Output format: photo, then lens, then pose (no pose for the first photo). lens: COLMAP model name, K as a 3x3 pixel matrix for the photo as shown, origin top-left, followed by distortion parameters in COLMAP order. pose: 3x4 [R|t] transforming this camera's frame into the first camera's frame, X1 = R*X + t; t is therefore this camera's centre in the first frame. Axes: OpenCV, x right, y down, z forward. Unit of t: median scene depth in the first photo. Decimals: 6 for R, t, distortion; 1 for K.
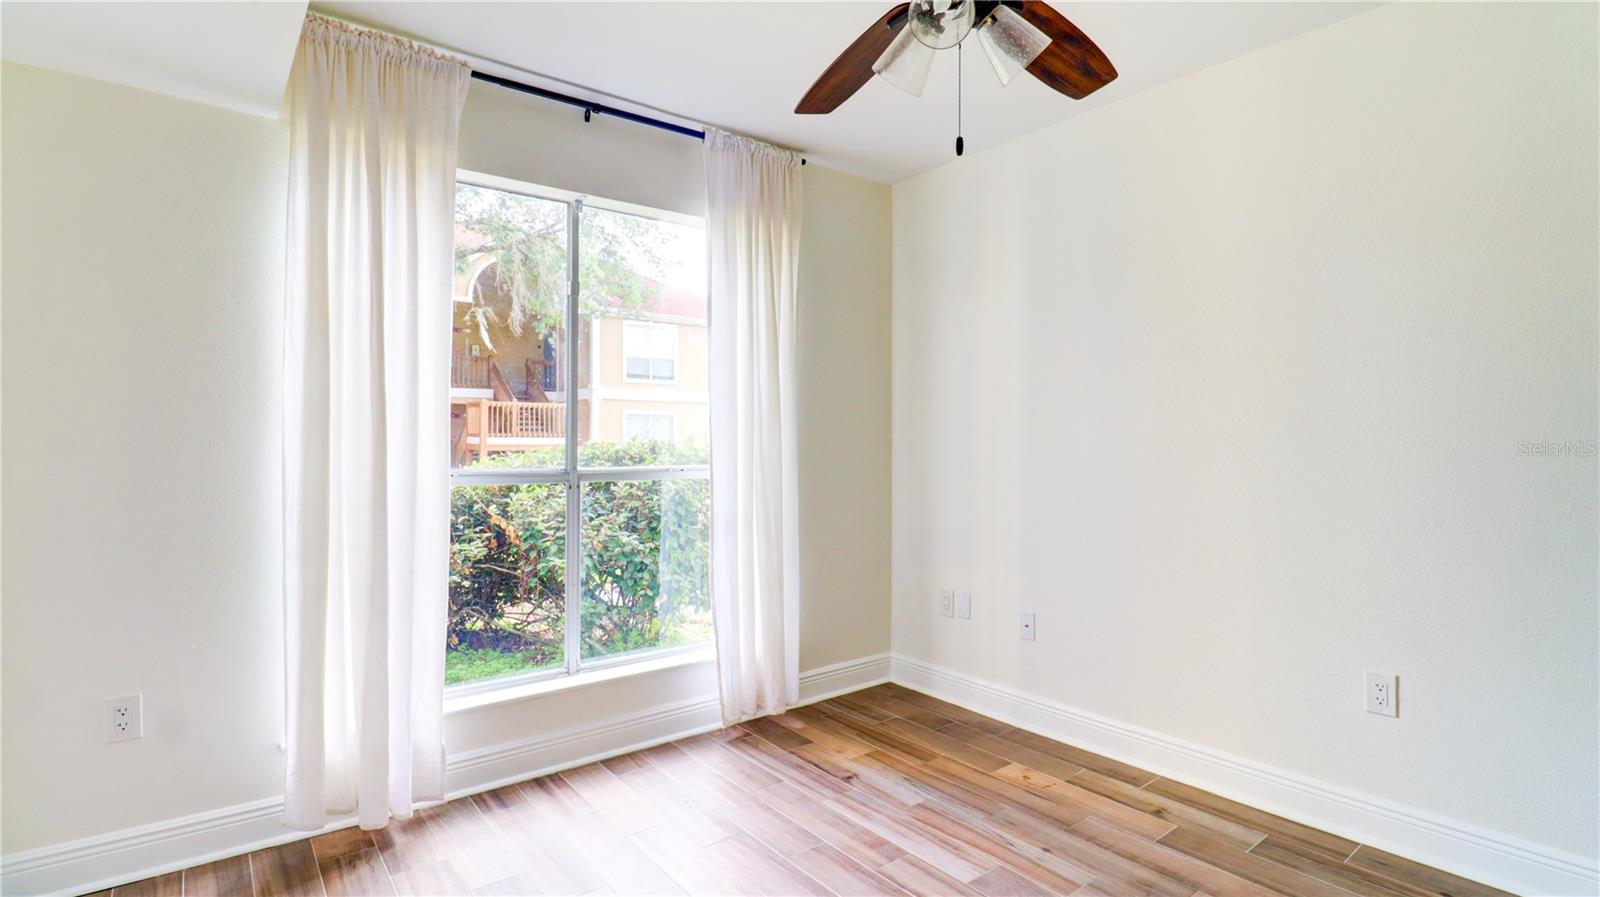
lens RADIAL K [[808.1, 0, 788.4], [0, 808.1, 443.7], [0, 0, 1]] dist [-0.008101, -0.004825]
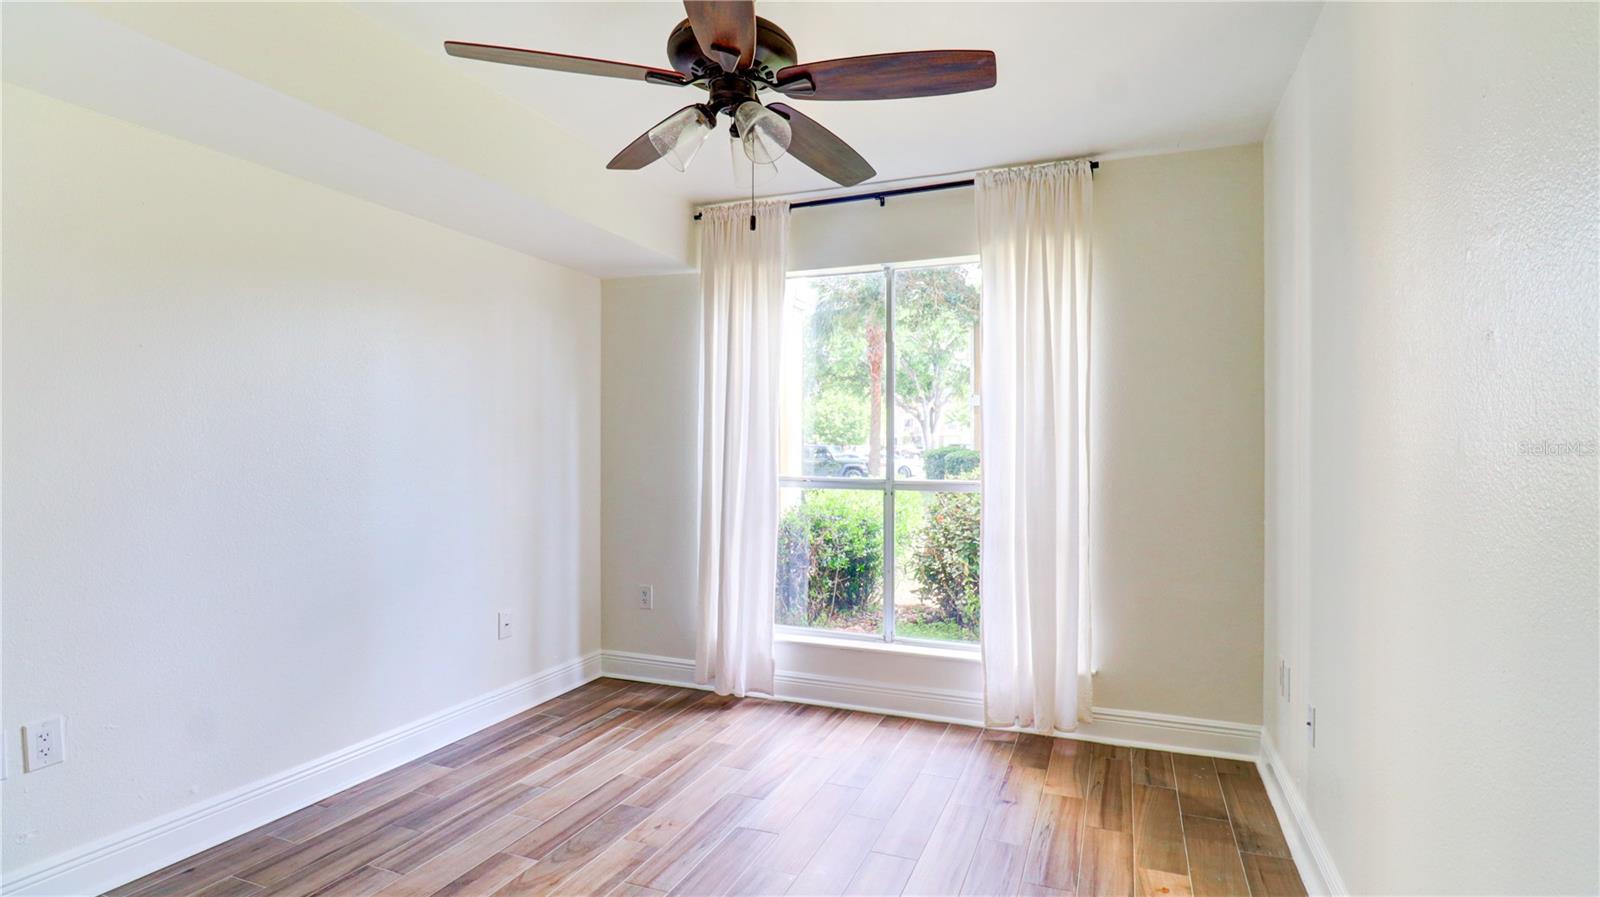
lens RADIAL K [[763.1, 0, 773.4], [0, 763.1, 436.9], [0, 0, 1]] dist [-0.003015, -0.009902]
pose [[0.473948, -0.011435, -0.880479, 0.727092], [-0.005308, 0.999860, -0.015842, -0.015549], [0.880537, 0.012182, 0.473821, 0.285804]]
